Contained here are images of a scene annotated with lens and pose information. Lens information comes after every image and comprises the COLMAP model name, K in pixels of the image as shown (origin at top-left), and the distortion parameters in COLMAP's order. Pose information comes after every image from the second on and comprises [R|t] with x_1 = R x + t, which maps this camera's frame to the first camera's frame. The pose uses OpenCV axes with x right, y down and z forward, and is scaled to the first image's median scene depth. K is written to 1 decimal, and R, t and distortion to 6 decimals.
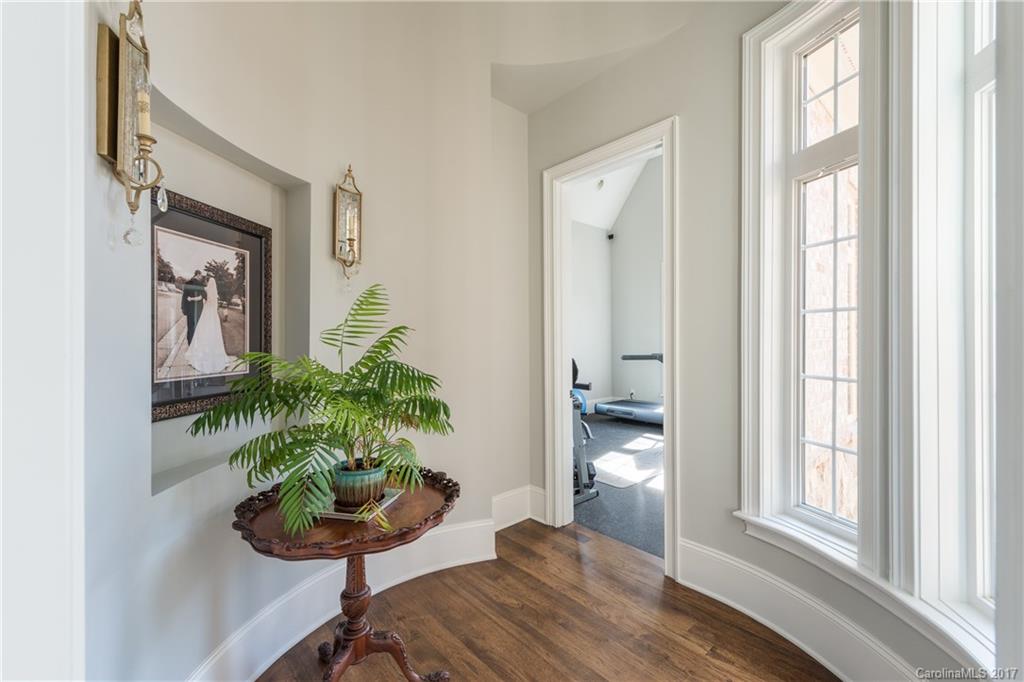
lens RADIAL K [[423.3, 0, 512.0], [0, 423.3, 341.0], [0, 0, 1]] dist [-0.000002, 0.000000]
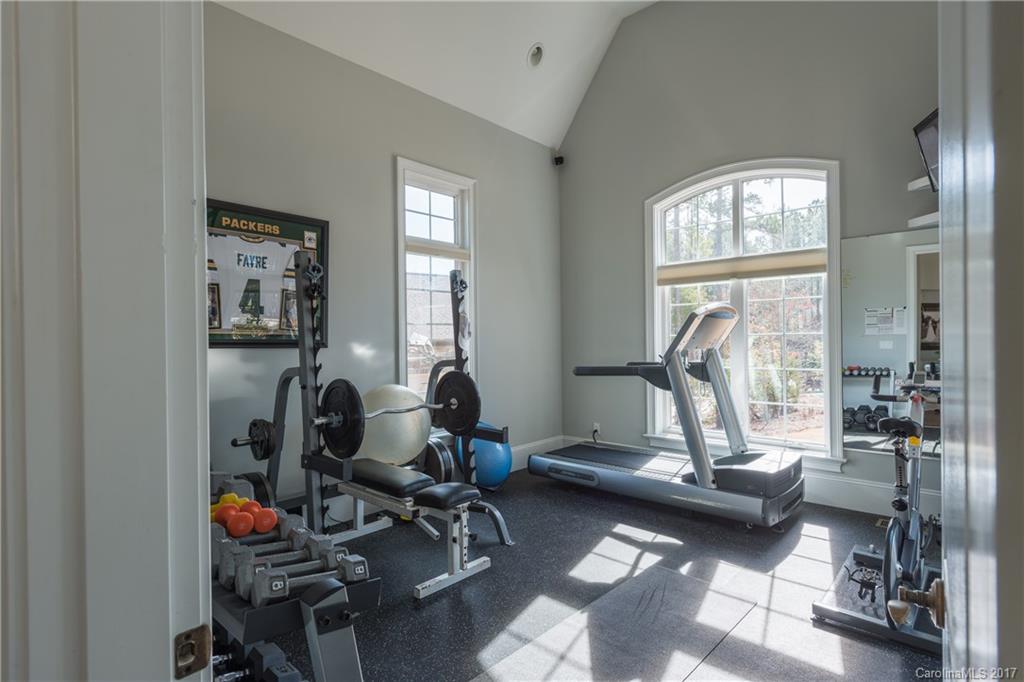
lens RADIAL K [[523.0, 0, 512.0], [0, 523.0, 341.0], [0, 0, 1]] dist [0.000072, -0.000013]
pose [[0.994924, -0.006372, 0.100428, 0.111765], [0.006080, 0.999976, 0.003215, -0.000923], [-0.100446, -0.002588, 0.994939, 0.340523]]
